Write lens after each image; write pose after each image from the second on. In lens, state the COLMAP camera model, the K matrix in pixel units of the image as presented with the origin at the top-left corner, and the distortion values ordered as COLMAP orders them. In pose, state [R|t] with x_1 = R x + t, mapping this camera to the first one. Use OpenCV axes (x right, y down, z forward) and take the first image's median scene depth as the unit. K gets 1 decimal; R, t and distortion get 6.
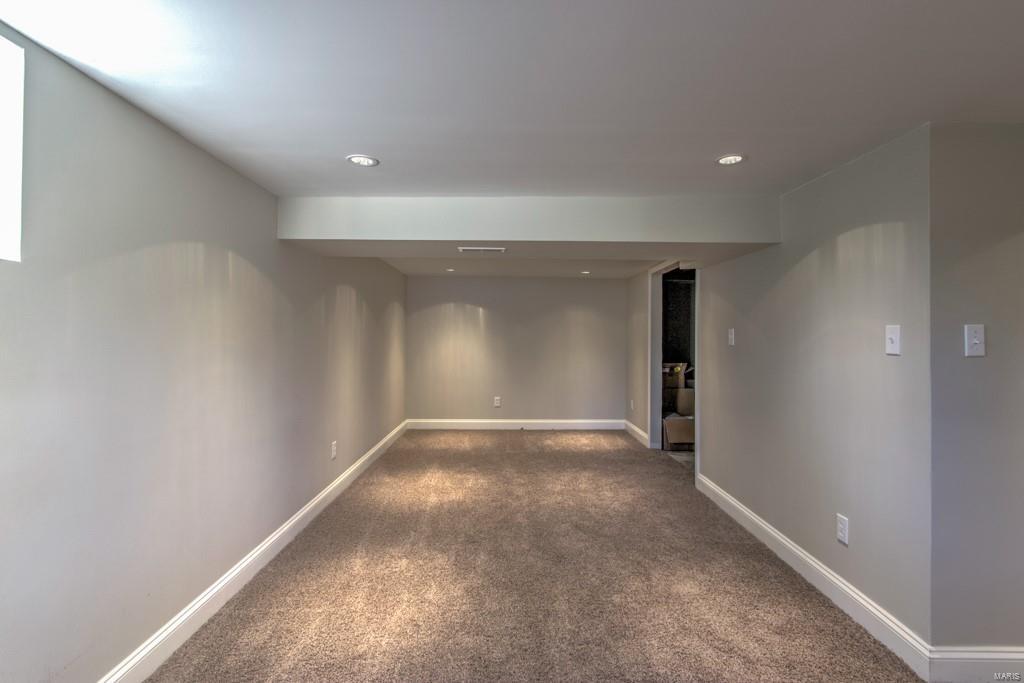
lens RADIAL K [[477.2, 0, 510.1], [0, 477.2, 335.3], [0, 0, 1]] dist [0.003358, -0.003666]
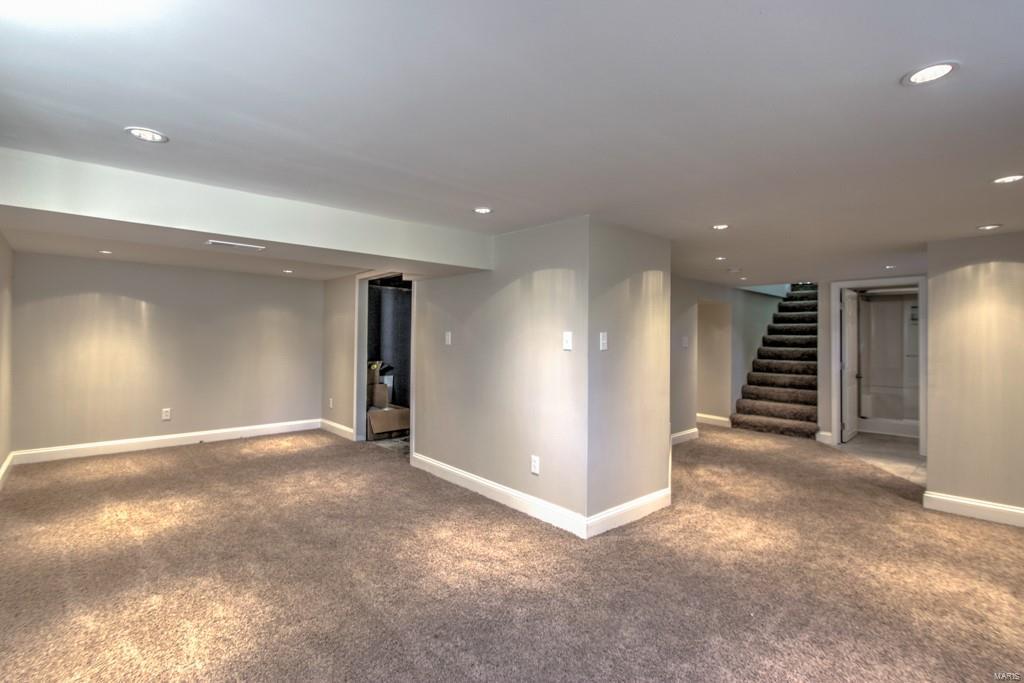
lens RADIAL K [[477.2, 0, 511.1], [0, 477.2, 341.2], [0, 0, 1]] dist [0.003358, -0.003666]
pose [[0.745767, -0.002697, 0.666201, -0.308900], [-0.006201, 0.999920, 0.010990, -0.004808], [-0.666178, -0.012327, 0.745691, -0.066612]]
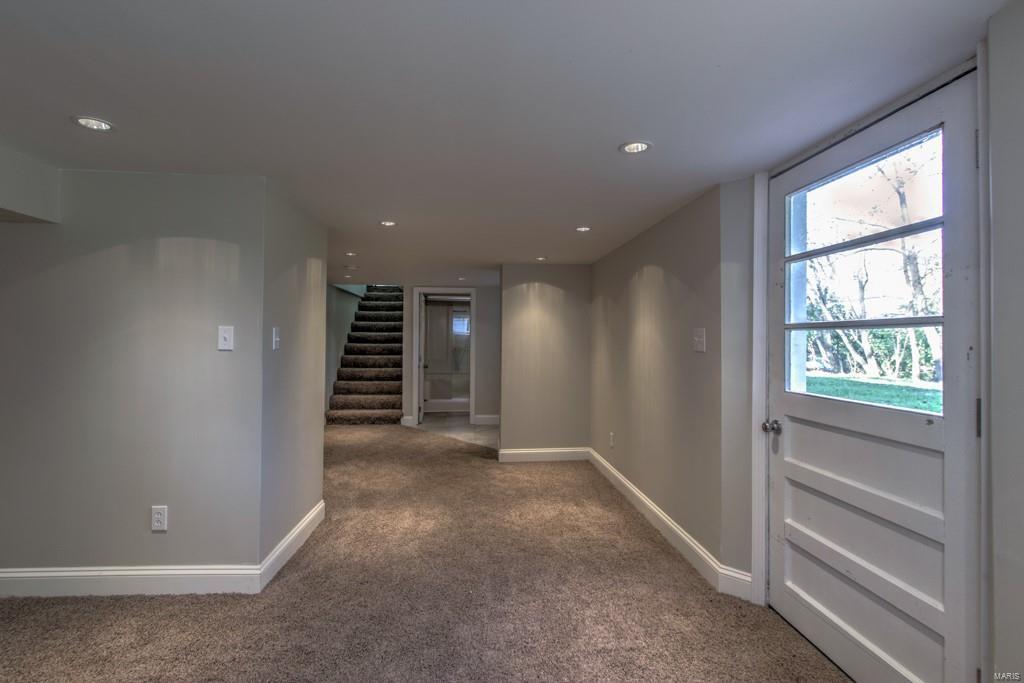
lens RADIAL K [[477.2, 0, 513.2], [0, 477.2, 335.7], [0, 0, 1]] dist [0.003358, -0.003666]
pose [[-0.079817, 0.000793, 0.996809, -0.339399], [-0.008650, 0.999961, -0.001488, -0.000919], [-0.996772, -0.008741, -0.079807, 0.257668]]
